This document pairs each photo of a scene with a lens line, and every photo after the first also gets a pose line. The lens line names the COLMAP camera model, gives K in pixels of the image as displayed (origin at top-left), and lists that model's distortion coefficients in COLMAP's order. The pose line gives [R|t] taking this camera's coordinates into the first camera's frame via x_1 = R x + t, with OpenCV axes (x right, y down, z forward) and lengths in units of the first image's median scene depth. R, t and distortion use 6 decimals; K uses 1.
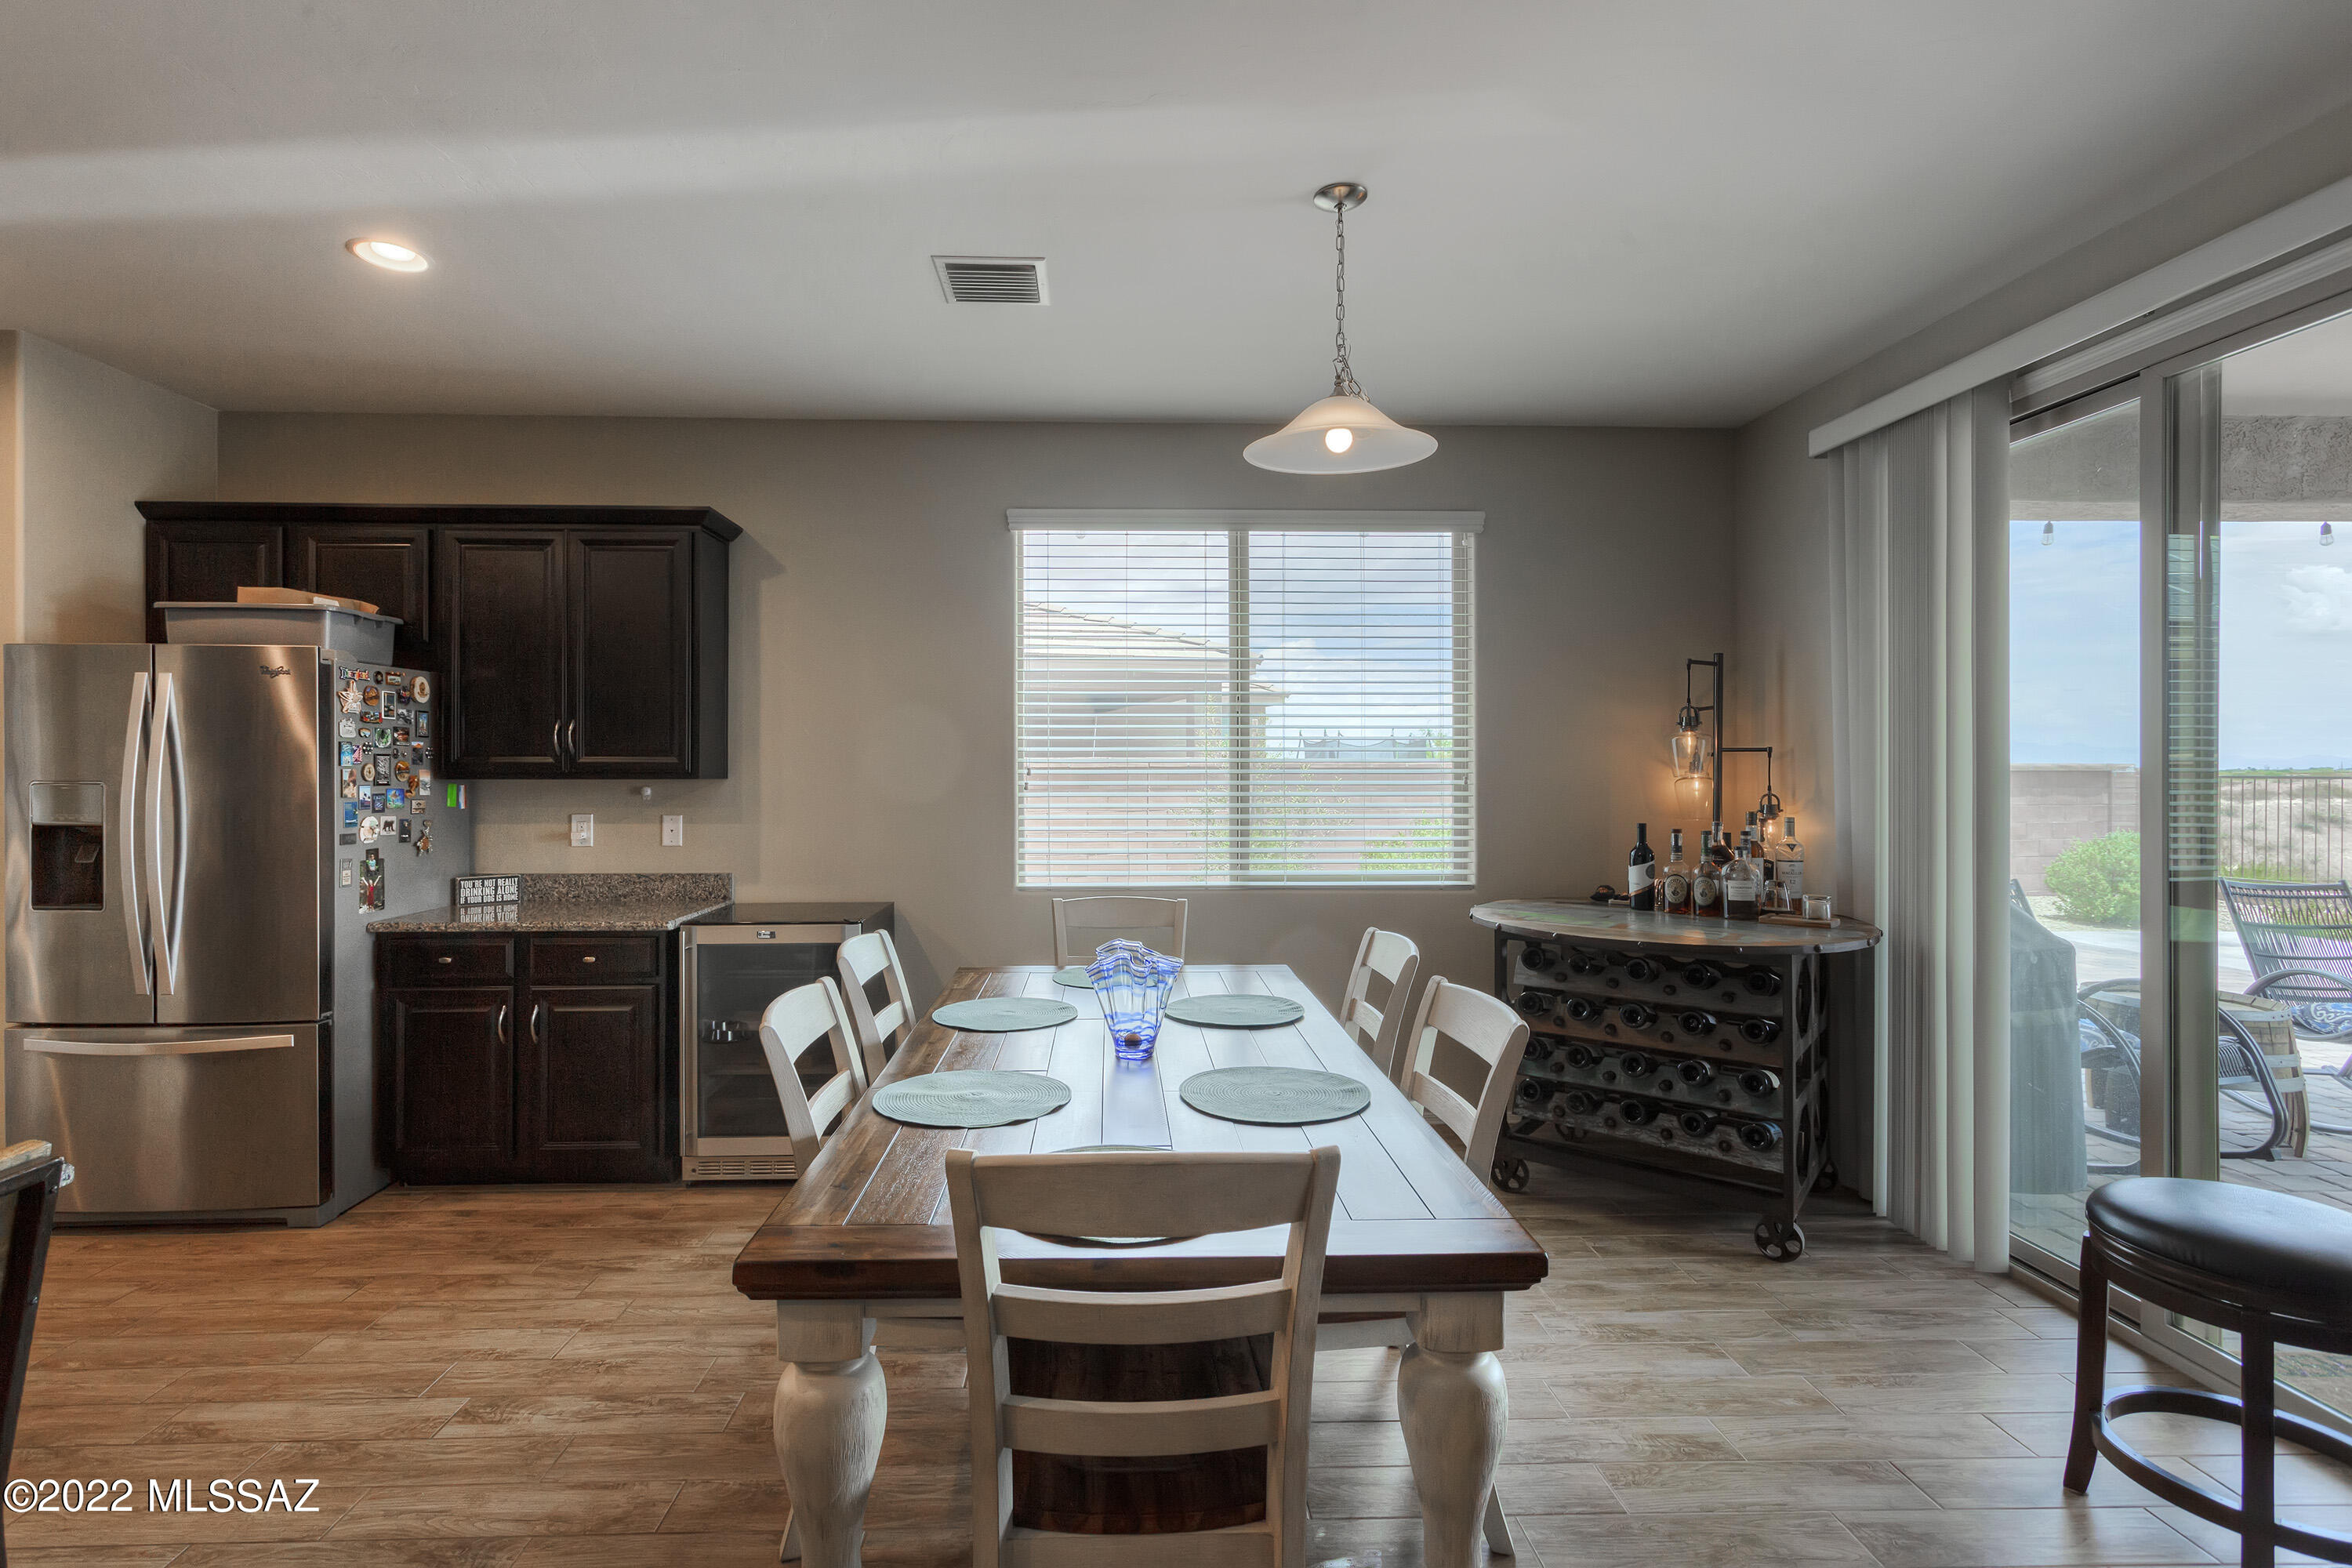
lens RADIAL K [[1138.4, 0, 1149.2], [0, 1138.4, 772.9], [0, 0, 1]] dist [0.004234, 0.001418]
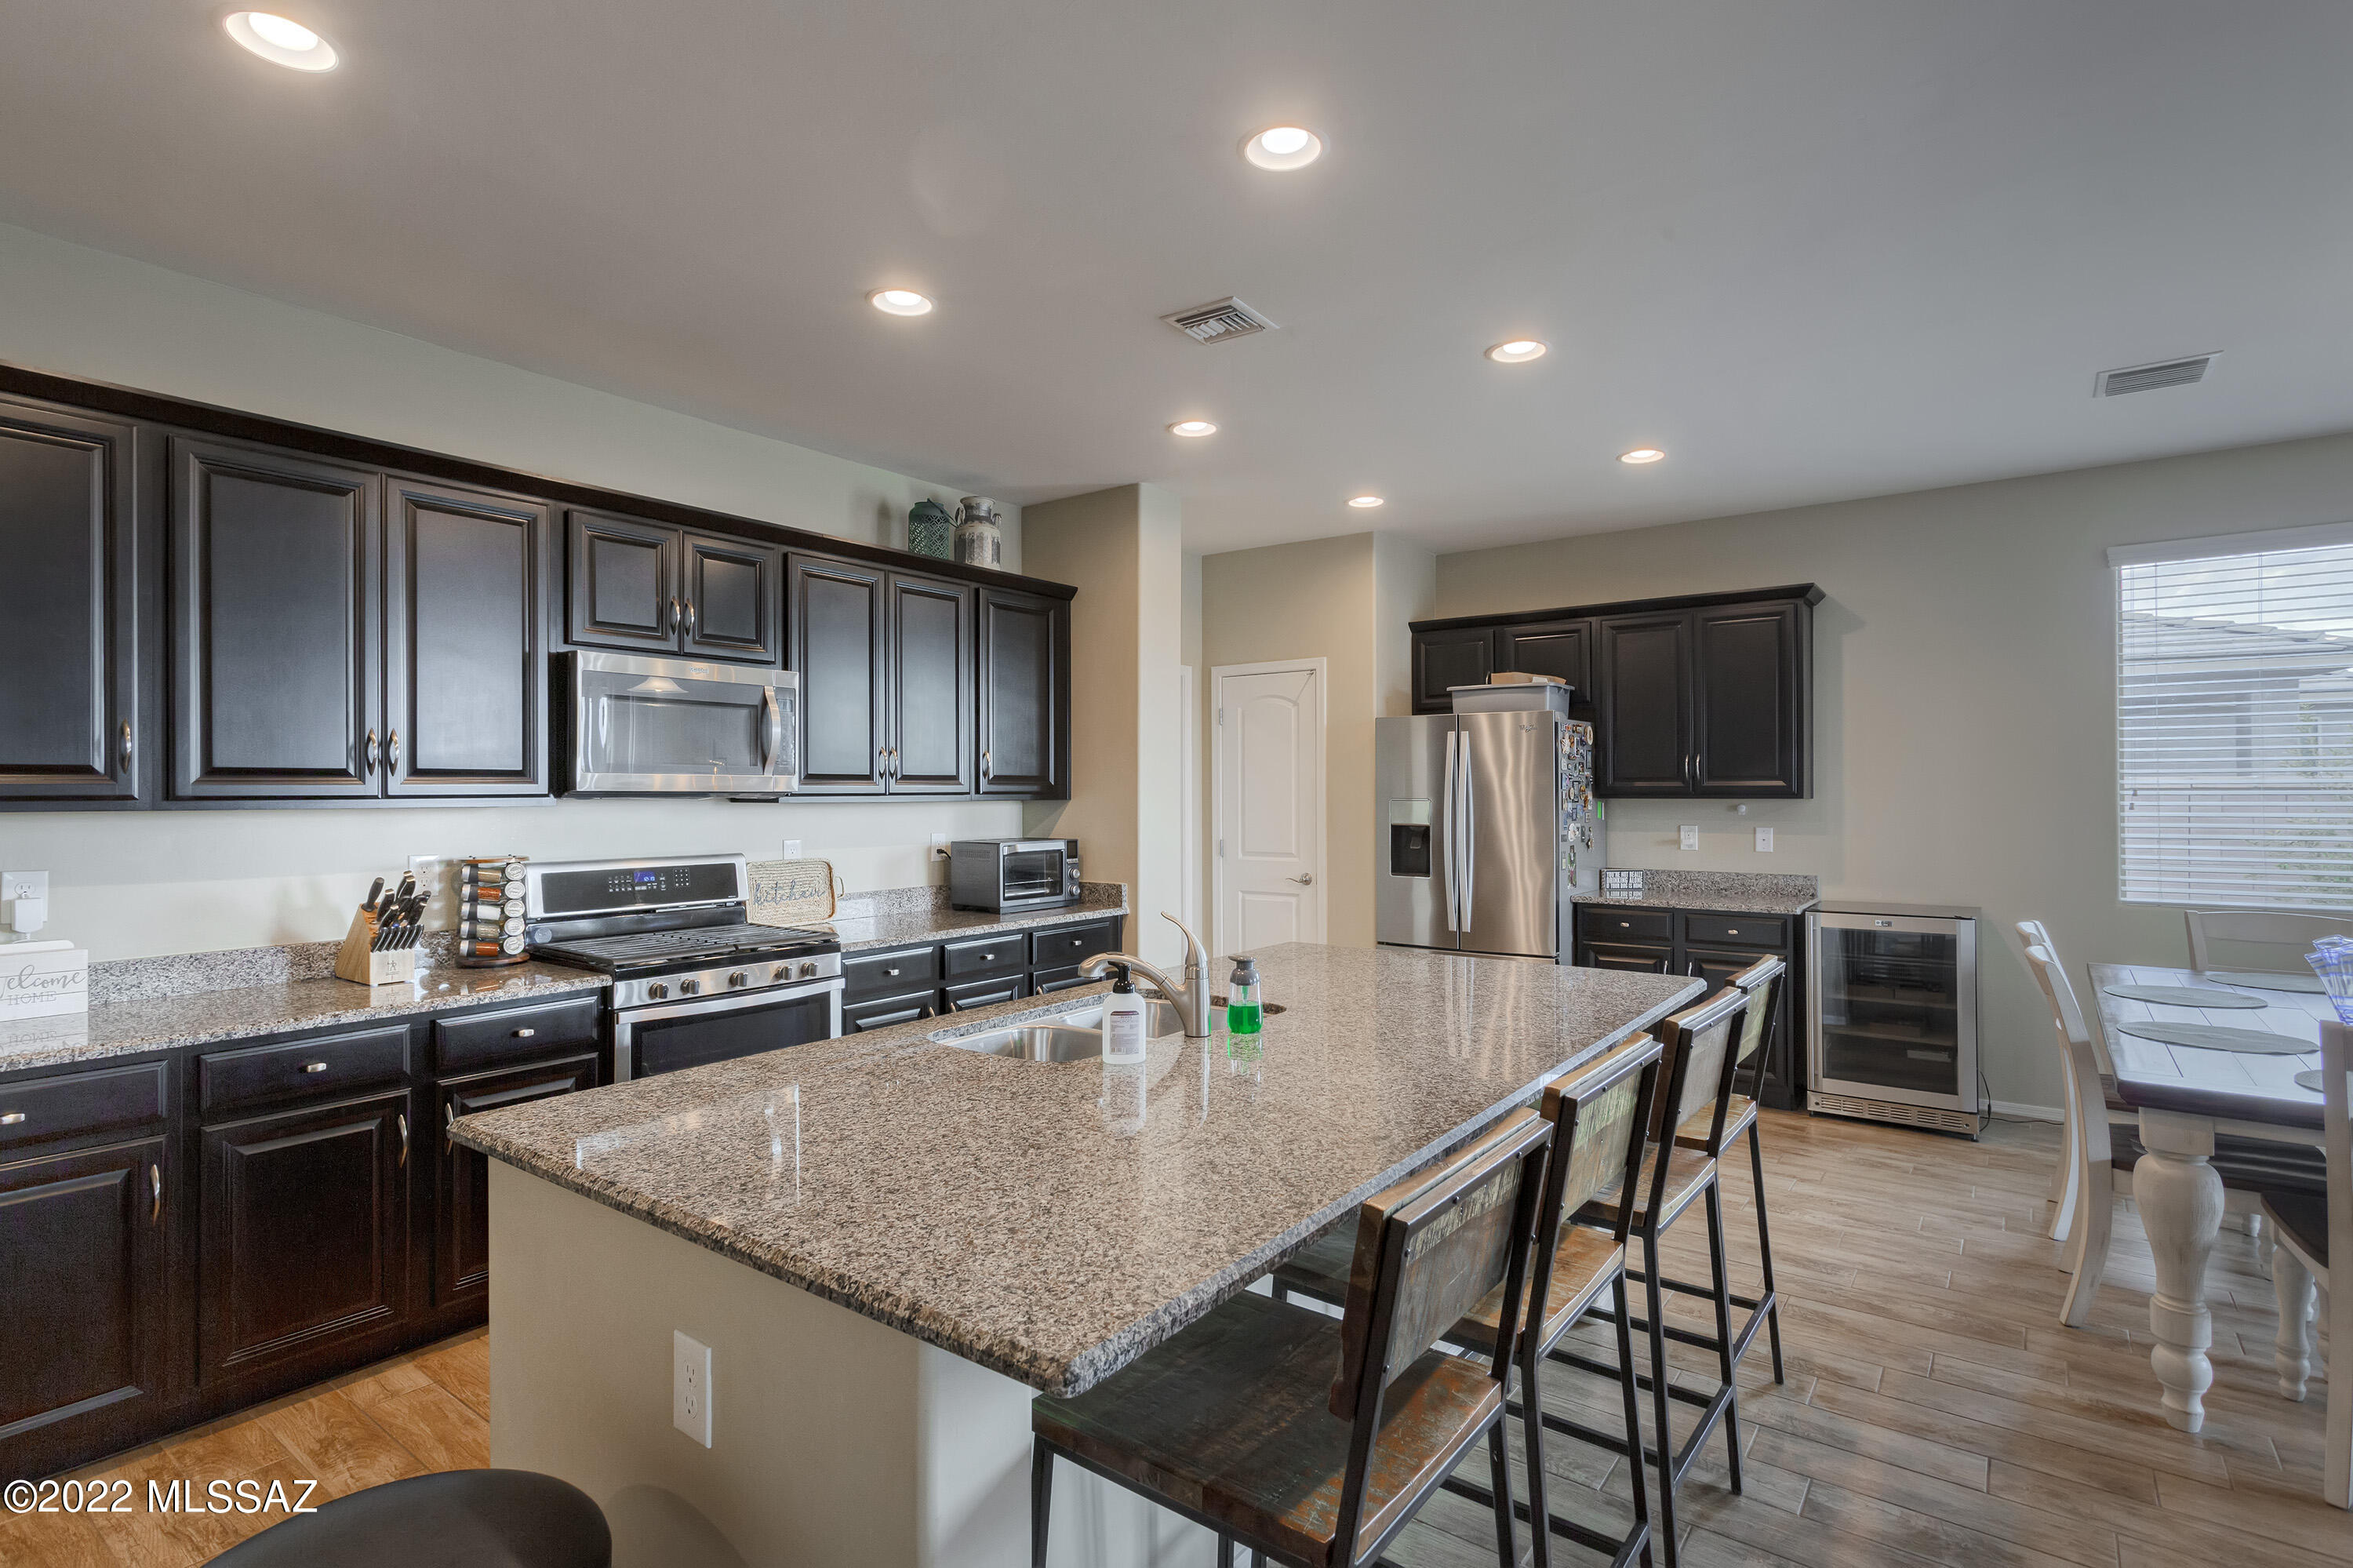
lens RADIAL K [[1138.9, 0, 1180.9], [0, 1138.9, 782.8], [0, 0, 1]] dist [0.004234, 0.001418]
pose [[0.774575, -0.006082, -0.632453, -0.129389], [-0.001727, 0.999930, -0.011731, 0.003837], [0.632480, 0.010179, 0.774510, -0.418496]]
